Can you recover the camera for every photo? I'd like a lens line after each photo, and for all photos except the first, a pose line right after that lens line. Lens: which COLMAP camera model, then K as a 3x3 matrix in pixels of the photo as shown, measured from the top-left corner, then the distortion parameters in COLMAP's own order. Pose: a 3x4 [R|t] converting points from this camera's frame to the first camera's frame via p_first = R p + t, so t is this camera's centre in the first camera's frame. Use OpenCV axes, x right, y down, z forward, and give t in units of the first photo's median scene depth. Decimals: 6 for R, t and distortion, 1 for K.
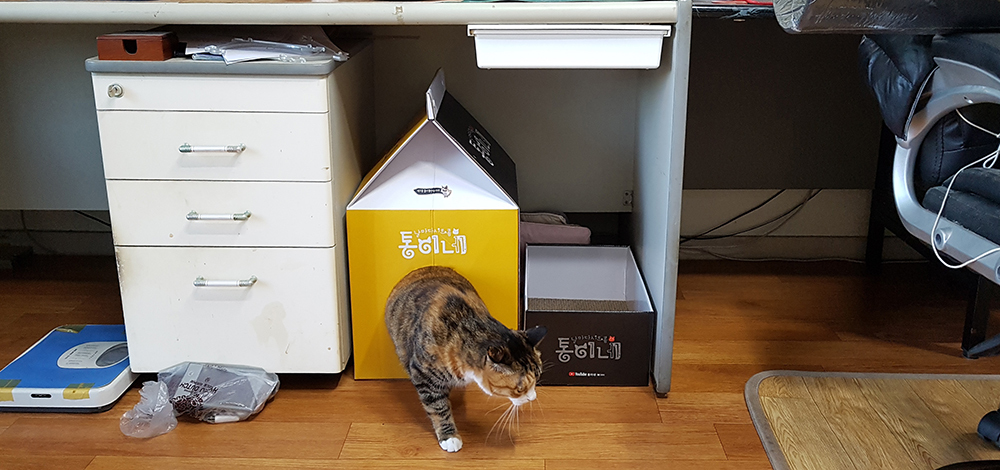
lens RADIAL K [[800.7, 0, 518.6], [0, 800.7, 203.7], [0, 0, 1]] dist [0.026739, -0.044184]
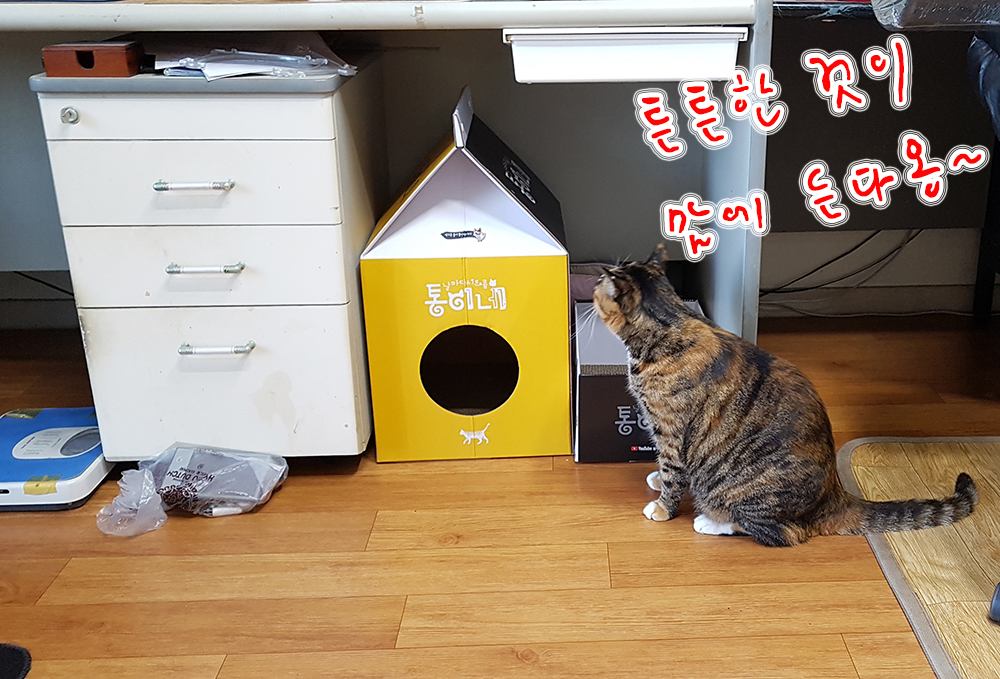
lens RADIAL K [[983.5, 0, 602.8], [0, 983.5, 333.0], [0, 0, 1]] dist [0.005298, 0.000000]
pose [[0.998506, -0.024133, 0.049020, -0.016857], [0.020630, 0.997280, 0.070757, 0.017703], [-0.050594, -0.069640, 0.996288, -0.031388]]
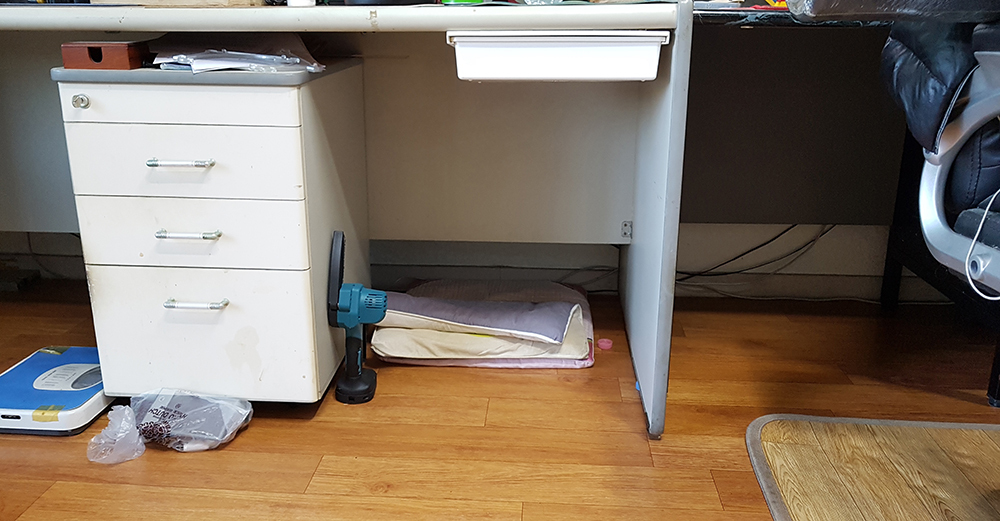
lens RADIAL K [[772.7, 0, 485.0], [0, 772.7, 252.0], [0, 0, 1]] dist [0.009127, -0.016037]
pose [[0.997886, 0.017243, -0.062665, 0.036834], [-0.016701, 0.999819, 0.009160, 0.020786], [0.062812, -0.008094, 0.997993, 0.100835]]
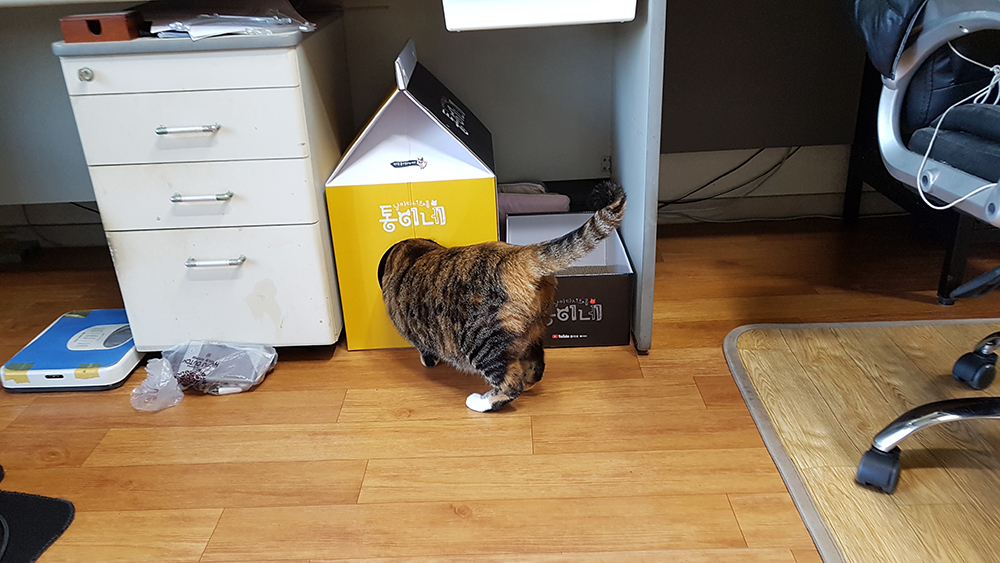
lens RADIAL K [[763.9, 0, 481.8], [0, 763.9, 300.6], [0, 0, 1]] dist [0.000501, 0.007793]
pose [[0.998529, -0.043414, -0.032468, 0.006246], [0.047802, 0.987595, 0.149570, 0.016424], [0.025572, -0.150902, 0.988218, 0.032405]]
